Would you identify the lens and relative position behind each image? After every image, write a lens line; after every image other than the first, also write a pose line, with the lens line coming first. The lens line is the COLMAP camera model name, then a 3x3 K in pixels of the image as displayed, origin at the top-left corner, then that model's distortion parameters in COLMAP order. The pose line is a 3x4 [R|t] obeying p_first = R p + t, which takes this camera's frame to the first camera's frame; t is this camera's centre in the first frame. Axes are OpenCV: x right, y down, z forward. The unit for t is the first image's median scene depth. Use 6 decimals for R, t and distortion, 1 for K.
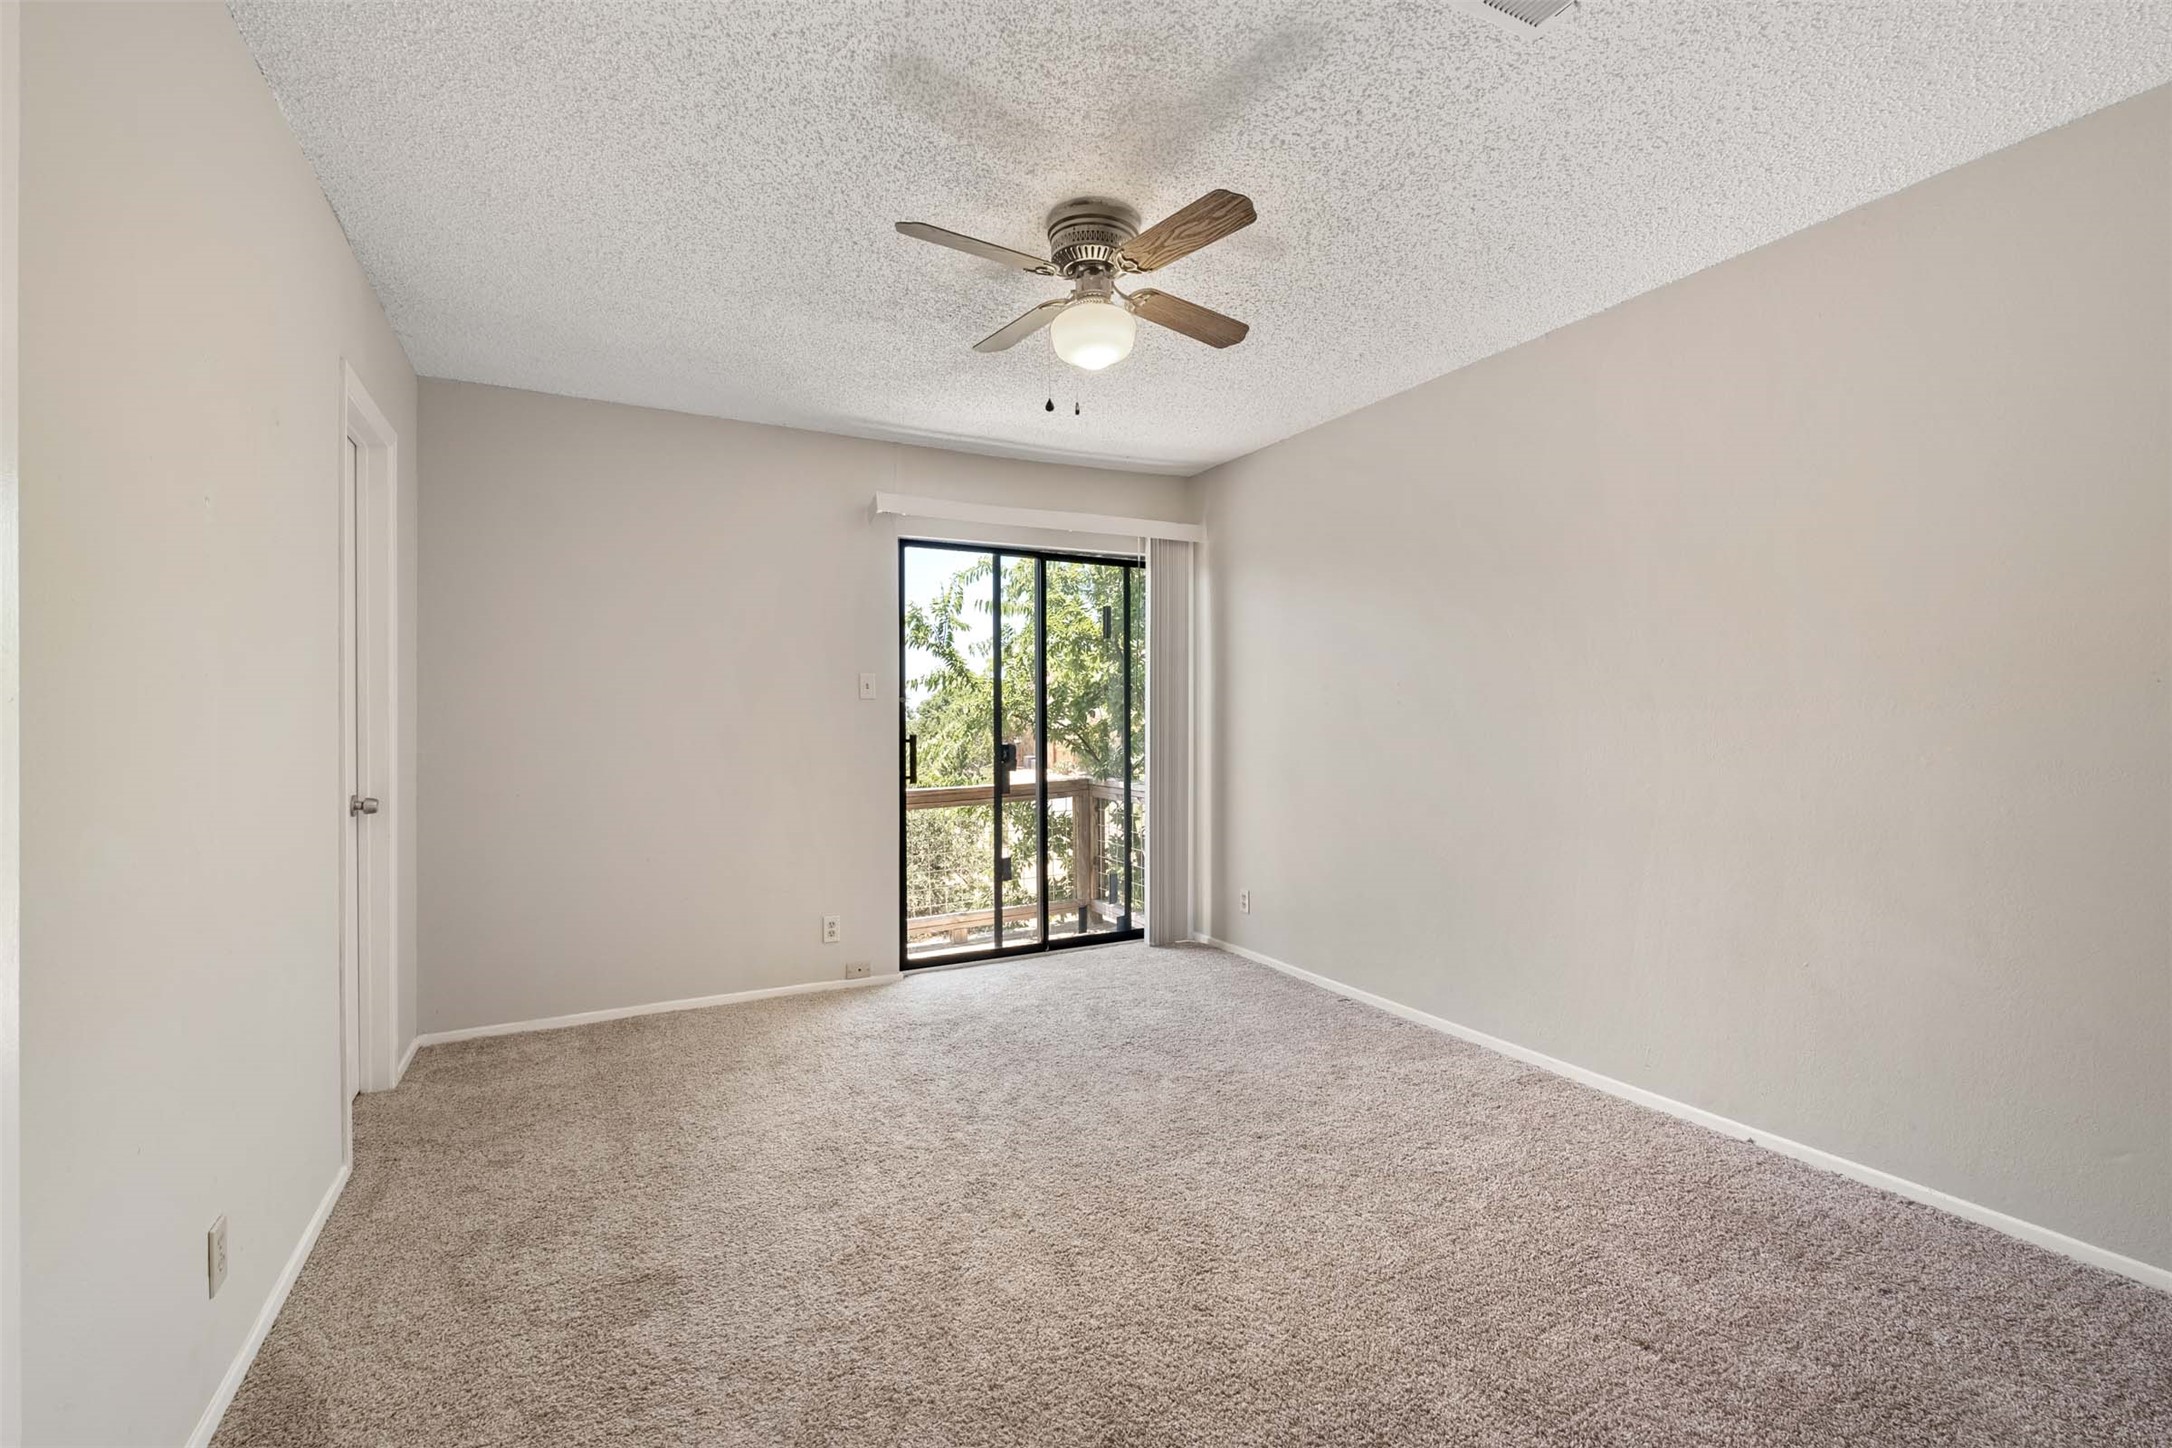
lens RADIAL K [[953.8, 0, 1097.2], [0, 953.8, 720.3], [0, 0, 1]] dist [-0.001007, -0.003358]
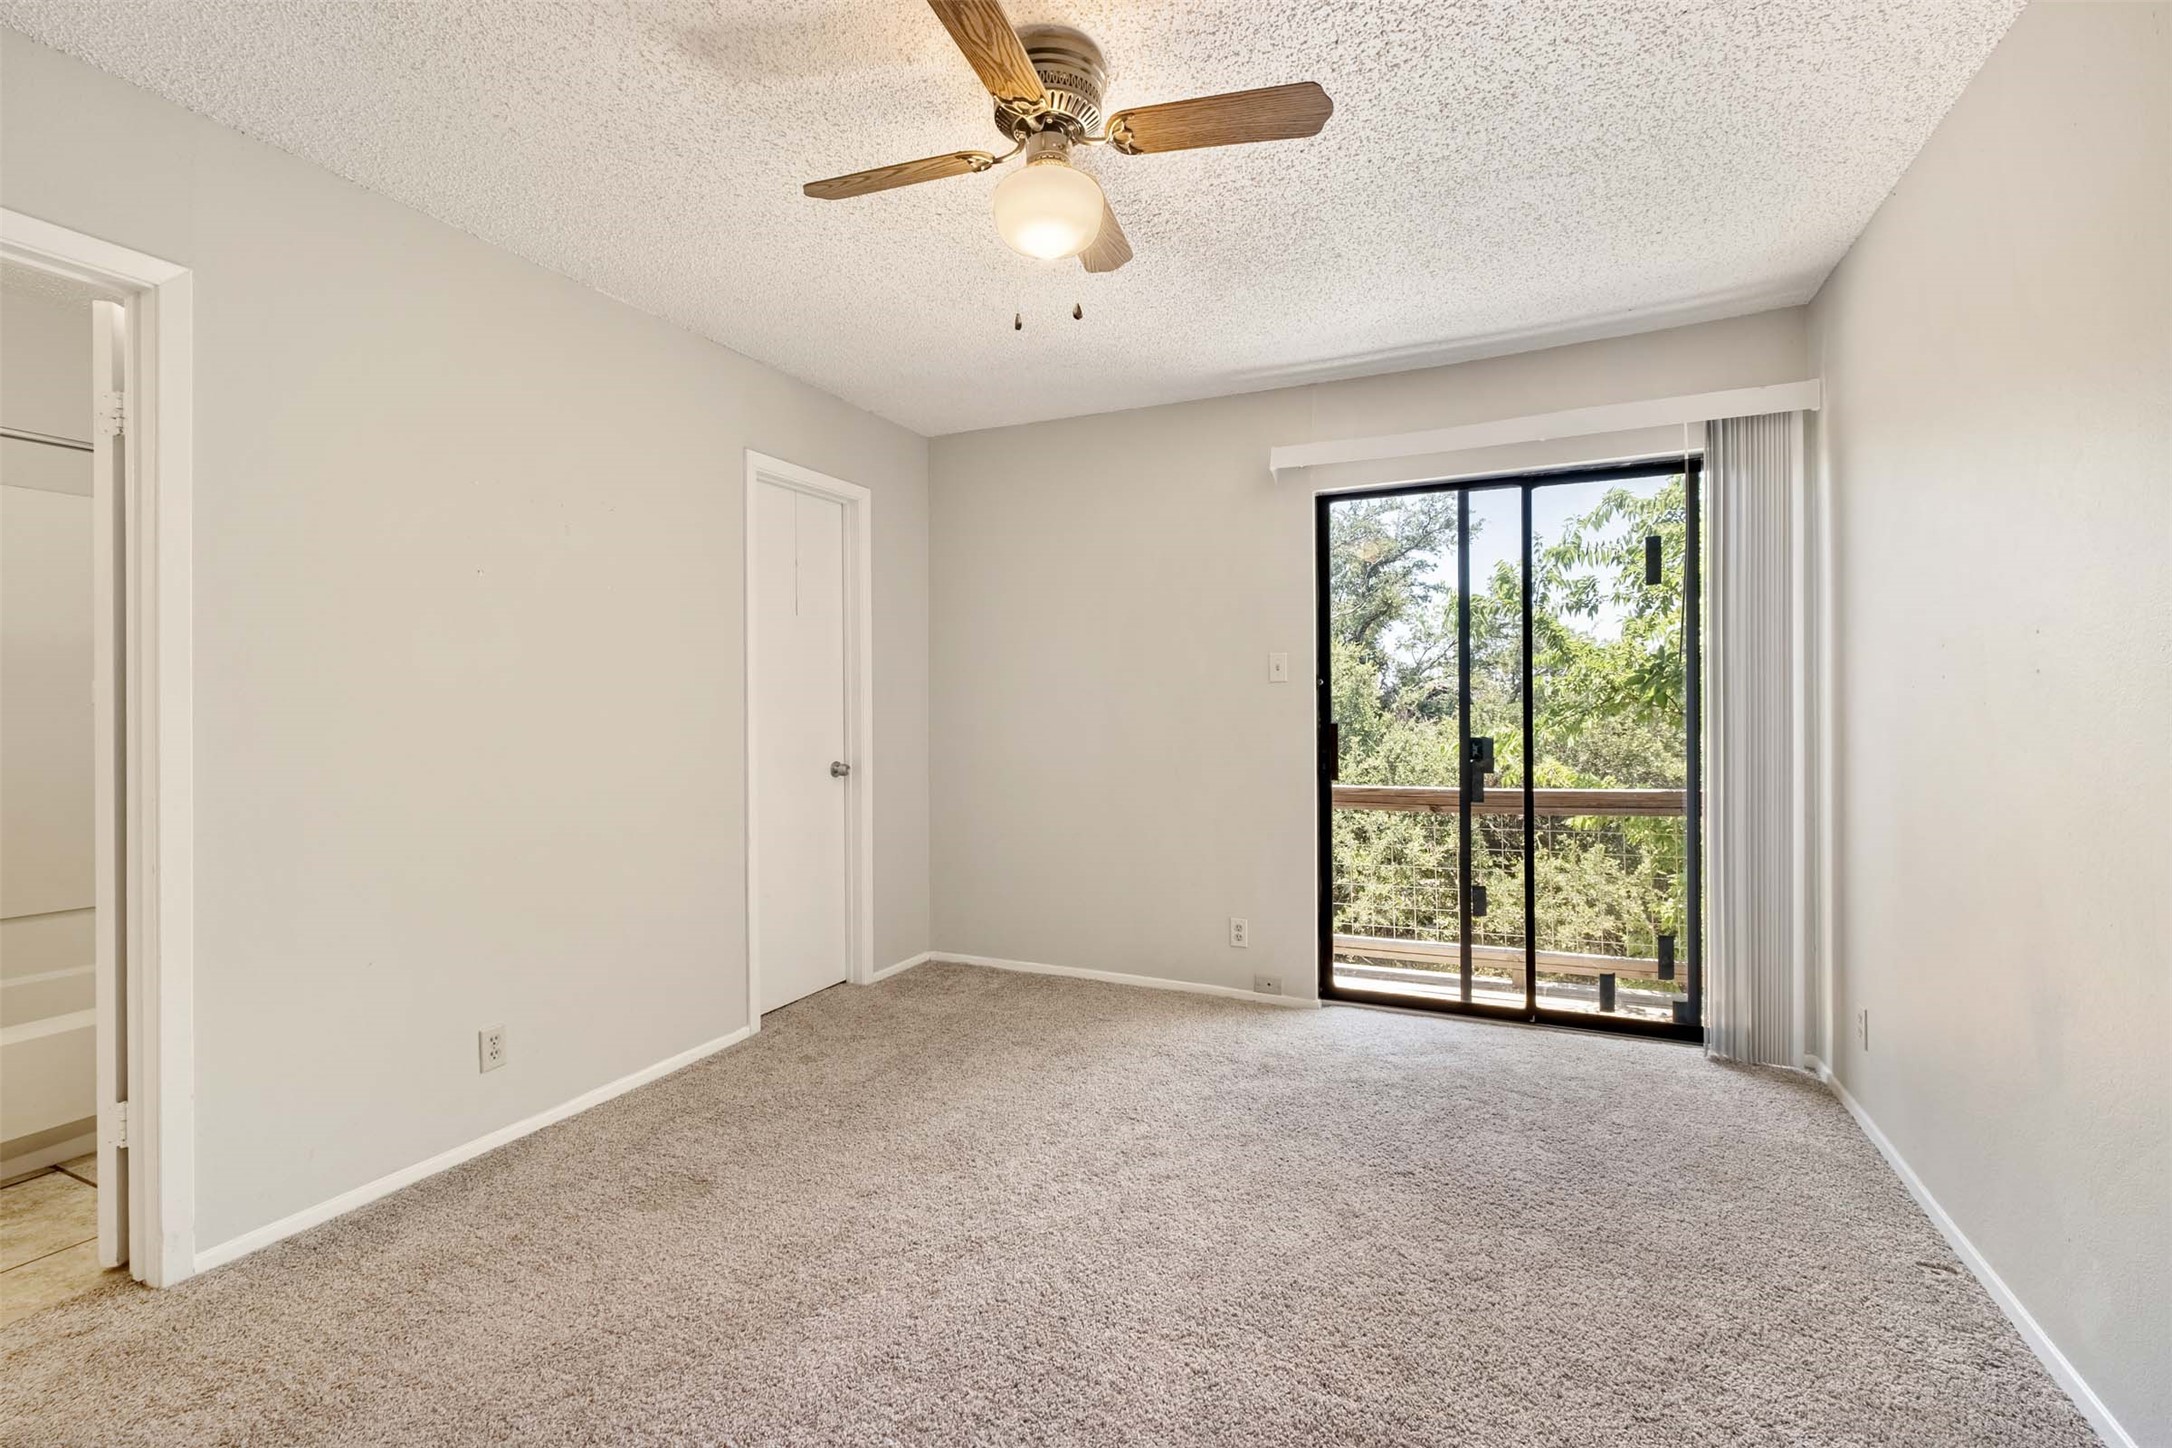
lens RADIAL K [[953.8, 0, 1067.6], [0, 953.8, 700.9], [0, 0, 1]] dist [-0.001007, -0.003358]
pose [[0.603489, -0.000496, -0.797371, 0.355635], [0.000364, 1.000000, -0.000347, -0.004204], [0.797371, -0.000081, 0.603489, 0.313127]]
